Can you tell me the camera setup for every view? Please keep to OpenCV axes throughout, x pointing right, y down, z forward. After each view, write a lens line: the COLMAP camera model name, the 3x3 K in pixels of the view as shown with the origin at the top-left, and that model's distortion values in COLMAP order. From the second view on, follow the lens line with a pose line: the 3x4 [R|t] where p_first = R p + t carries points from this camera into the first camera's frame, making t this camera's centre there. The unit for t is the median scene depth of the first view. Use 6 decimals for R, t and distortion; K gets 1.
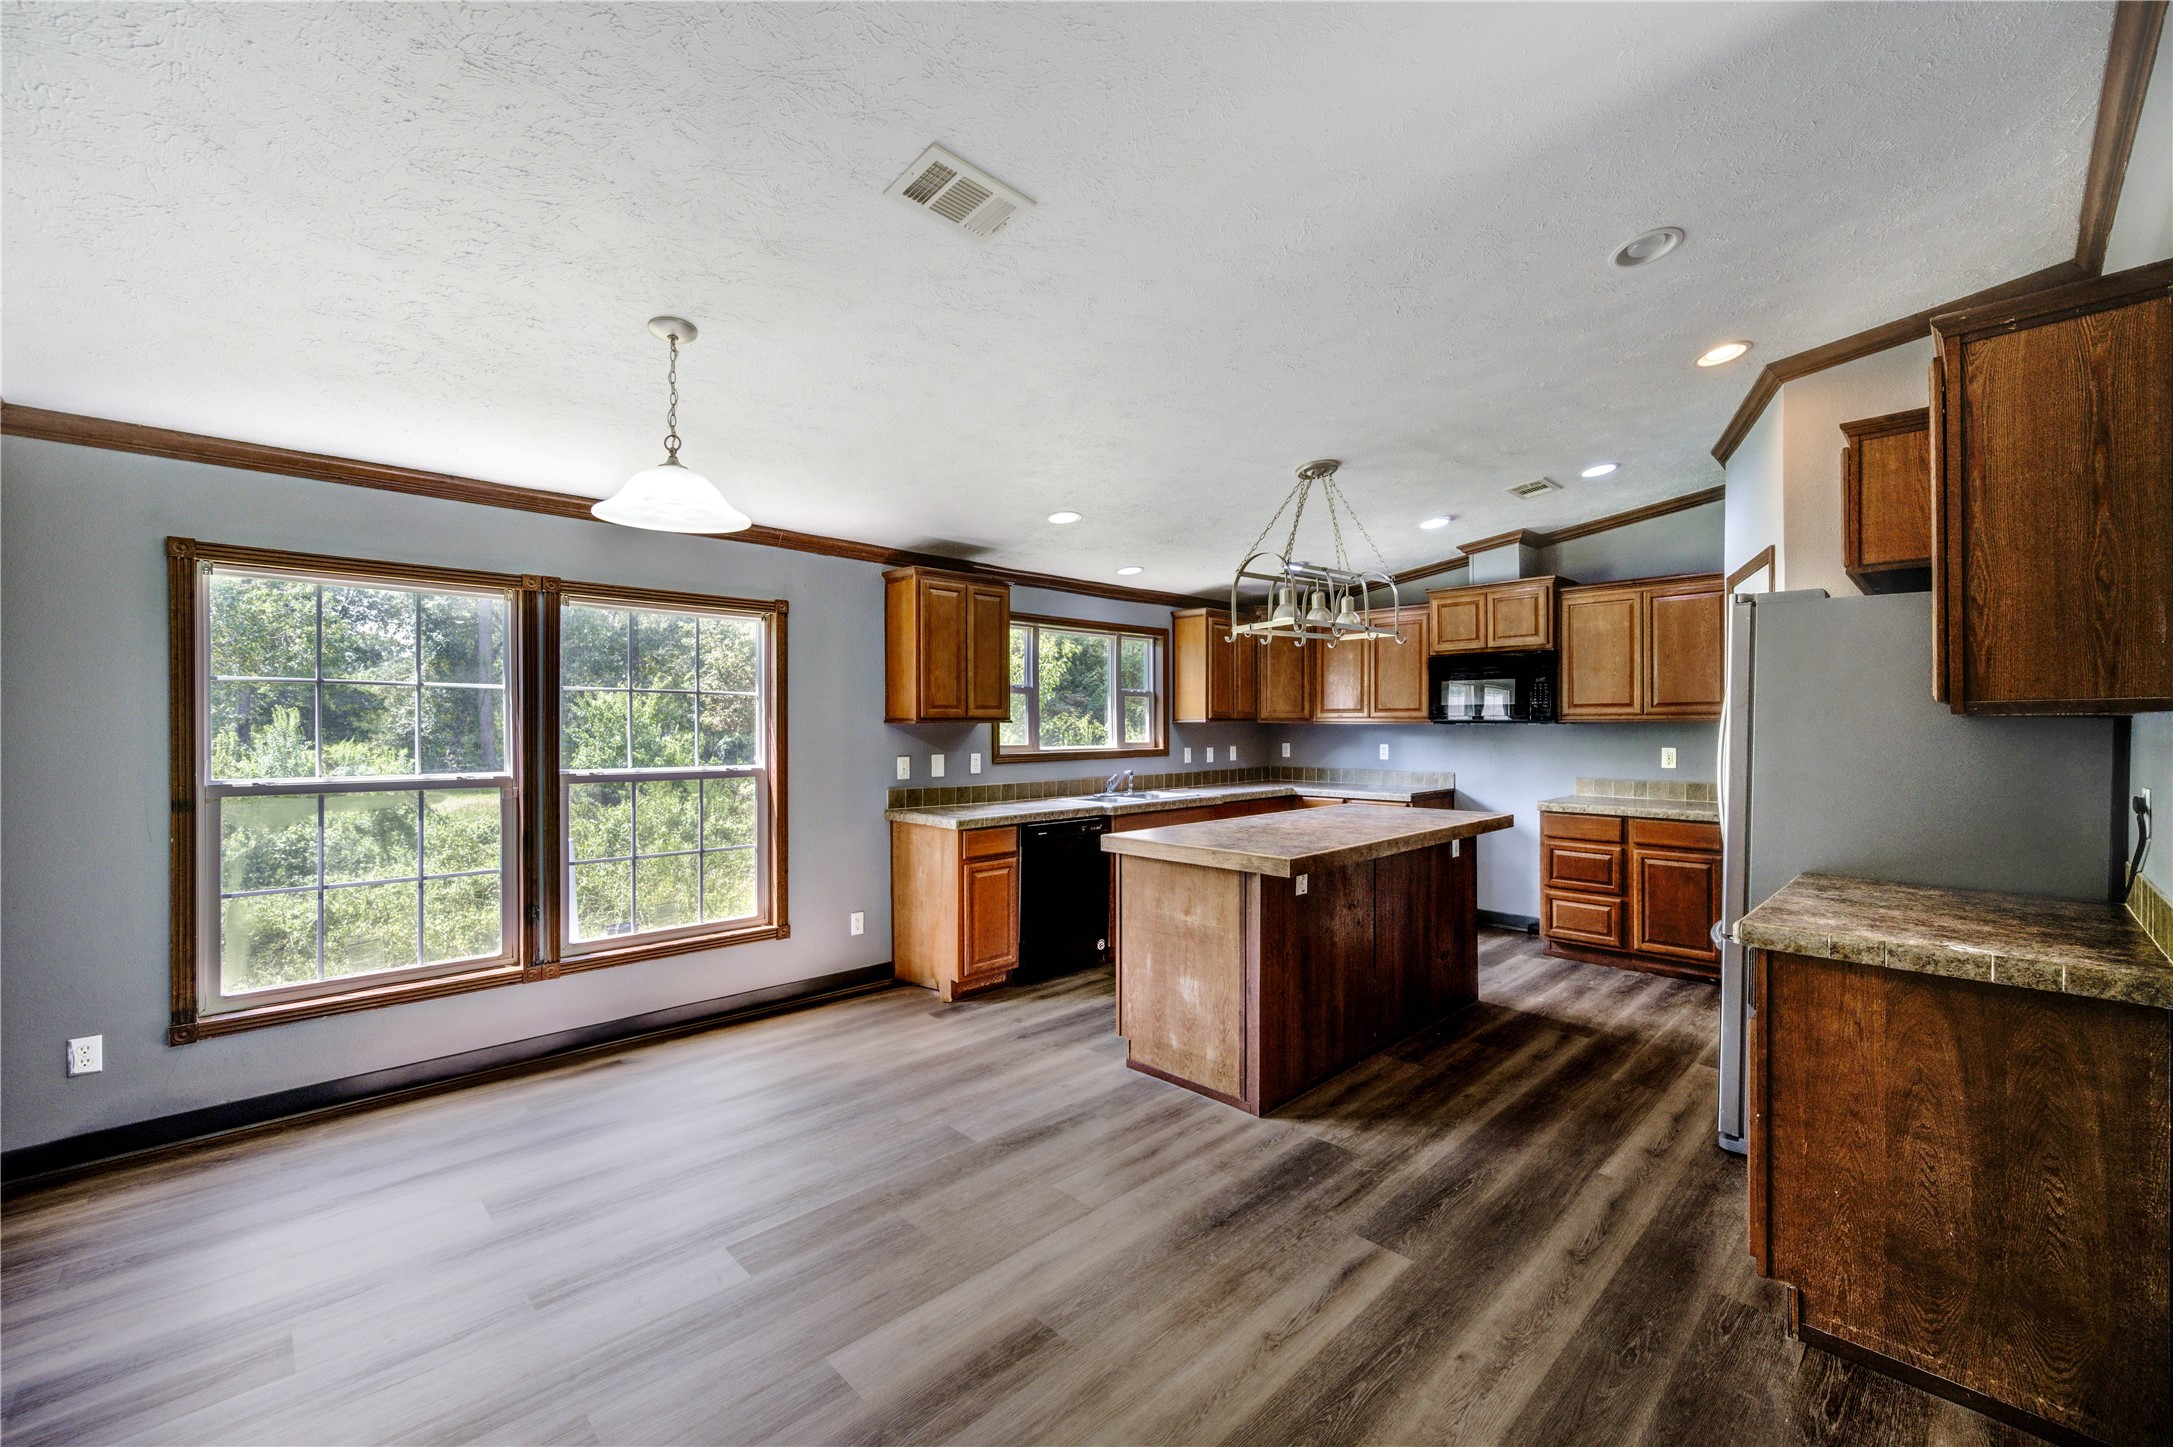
lens RADIAL K [[847.7, 0, 1076.2], [0, 847.7, 730.7], [0, 0, 1]] dist [0.000661, -0.000091]
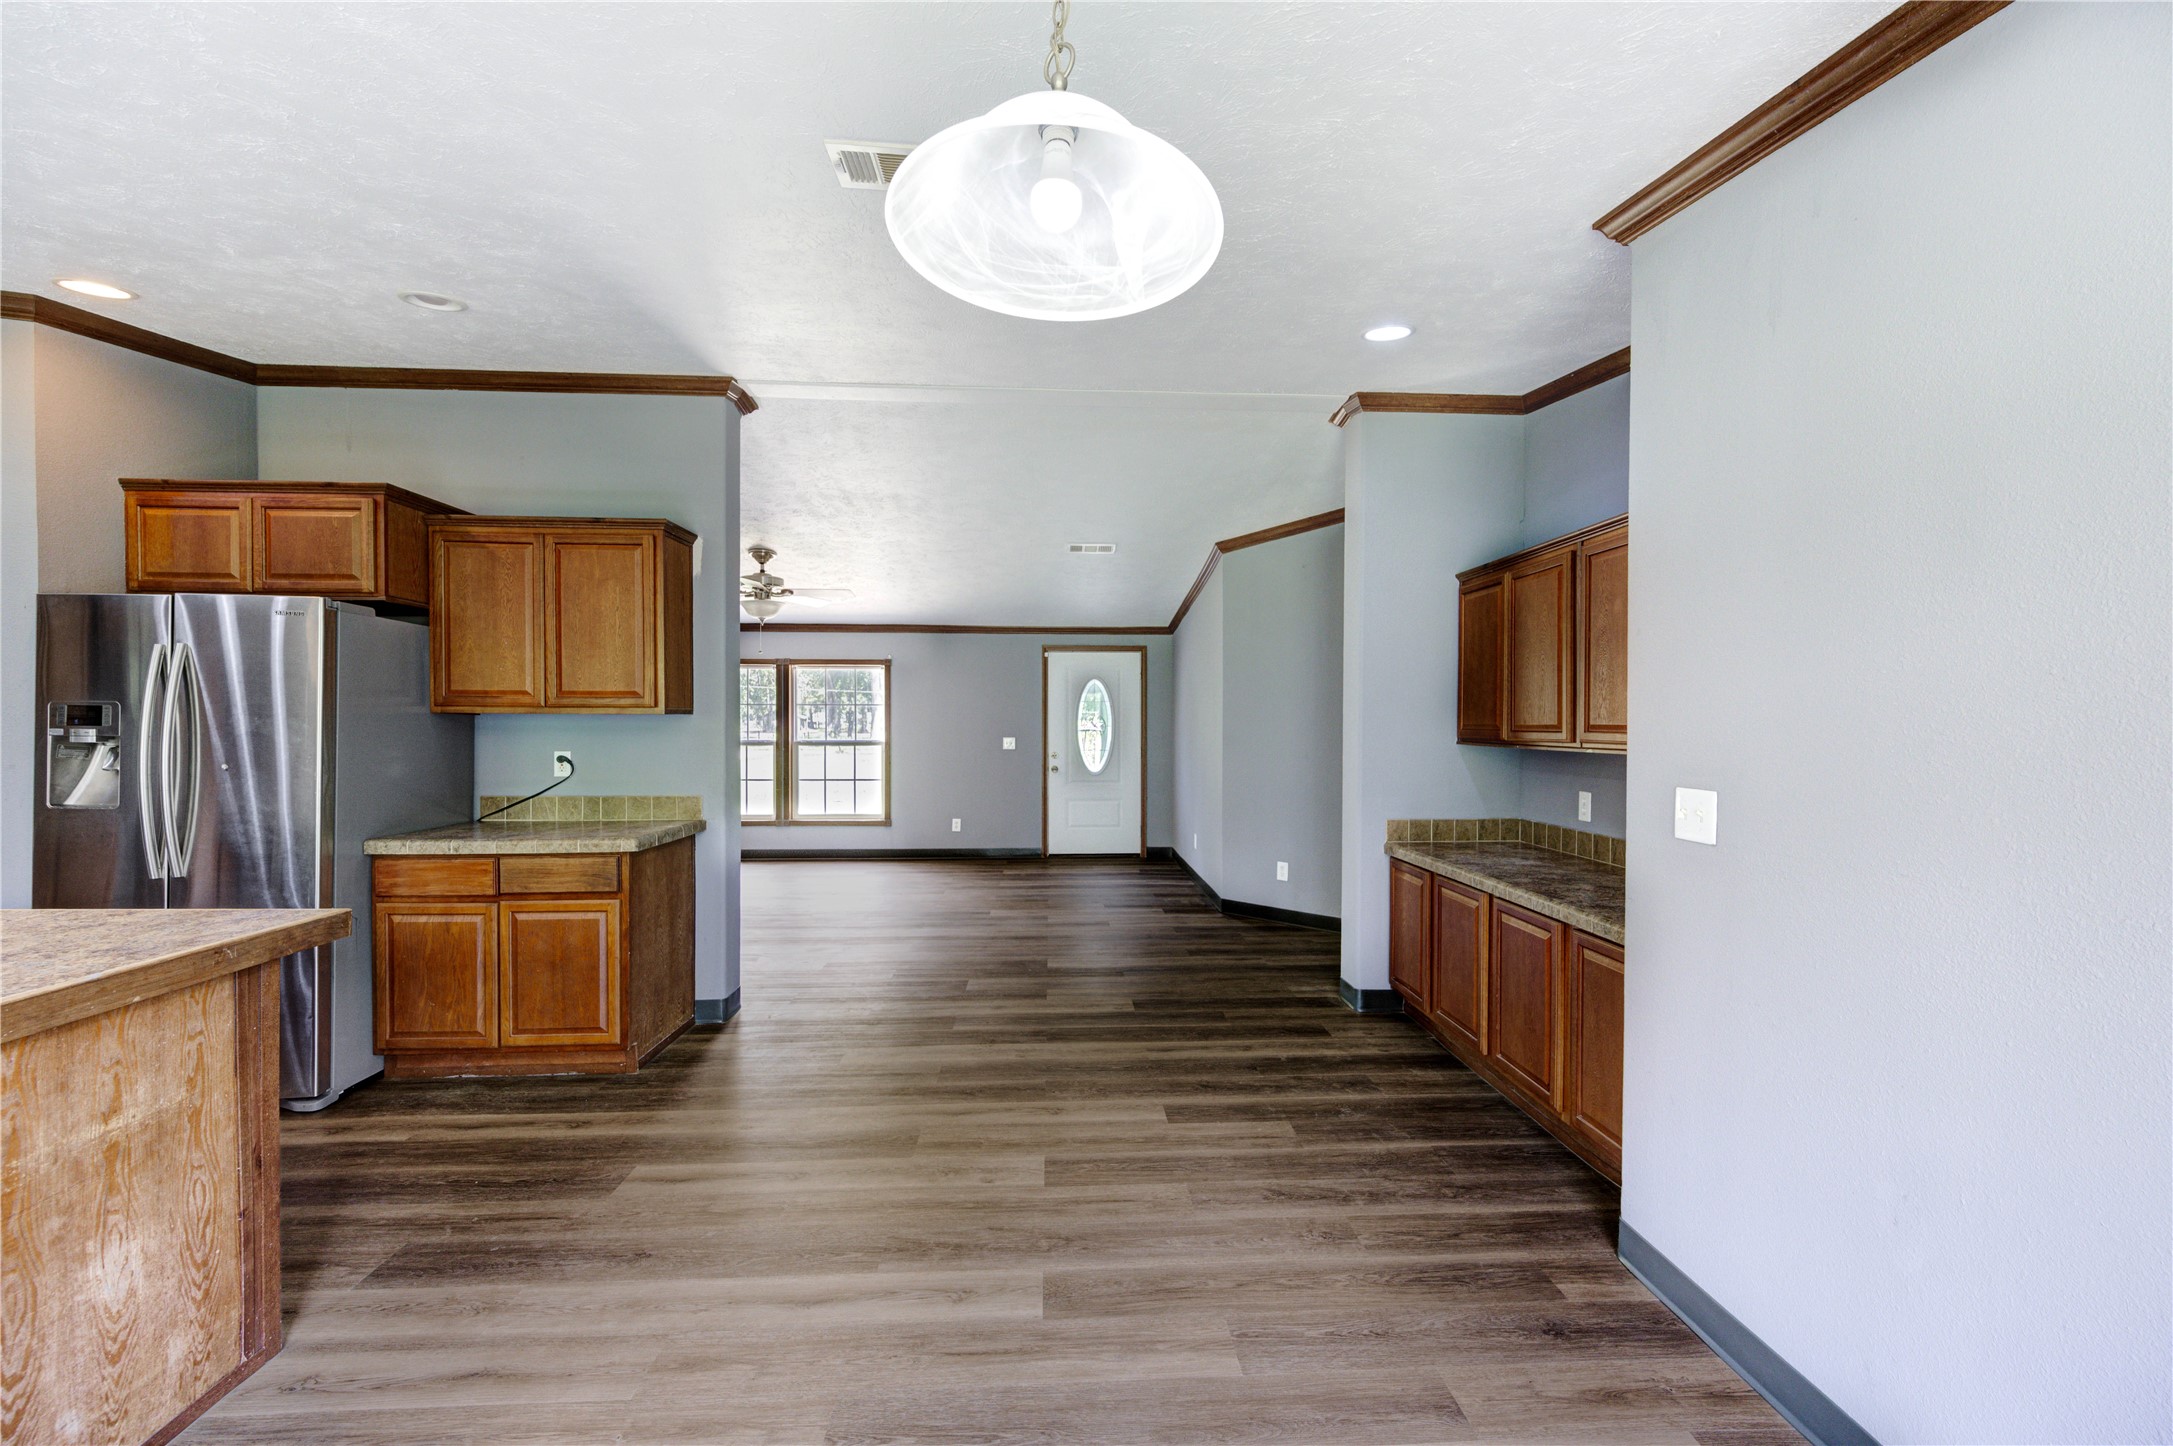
lens RADIAL K [[880.9, 0, 1090.9], [0, 880.9, 721.7], [0, 0, 1]] dist [0.006065, -0.000169]
pose [[-0.756322, -0.002350, 0.654196, -0.452461], [-0.000358, 0.999995, 0.003178, -0.003262], [-0.654200, 0.002169, -0.756319, 0.764542]]
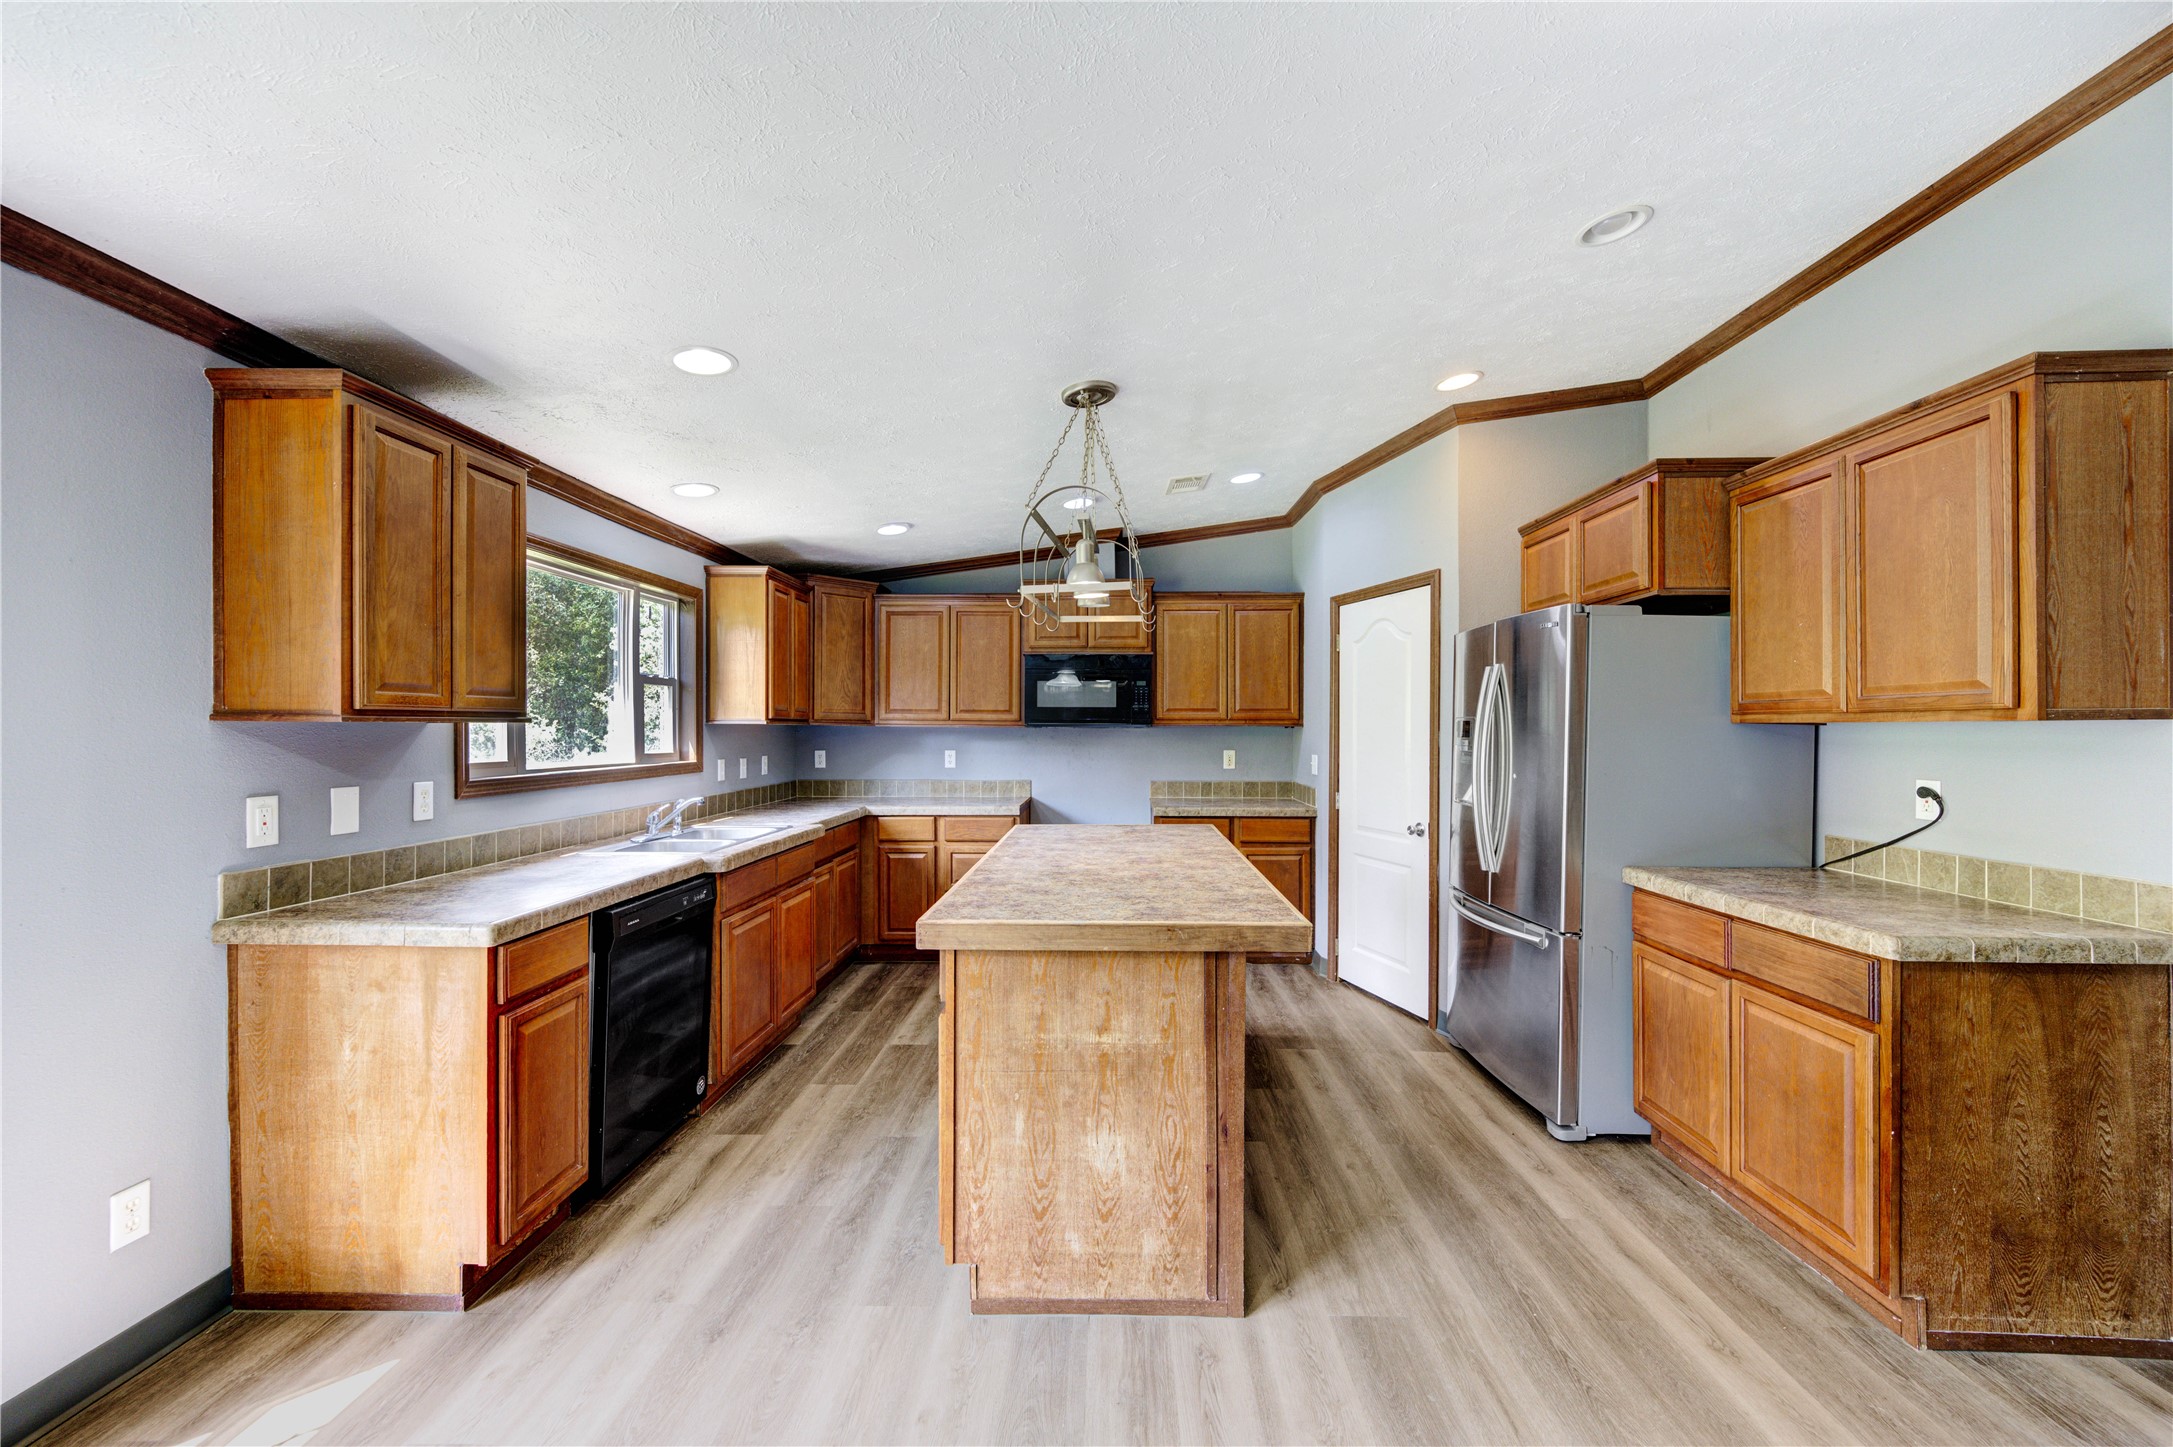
lens RADIAL K [[847.7, 0, 1076.2], [0, 847.7, 730.7], [0, 0, 1]] dist [0.000661, -0.000091]
pose [[0.711826, 0.001125, 0.702355, -0.240256], [0.001795, 0.999993, -0.003421, -0.001822], [-0.702353, 0.003695, 0.711819, 0.429066]]
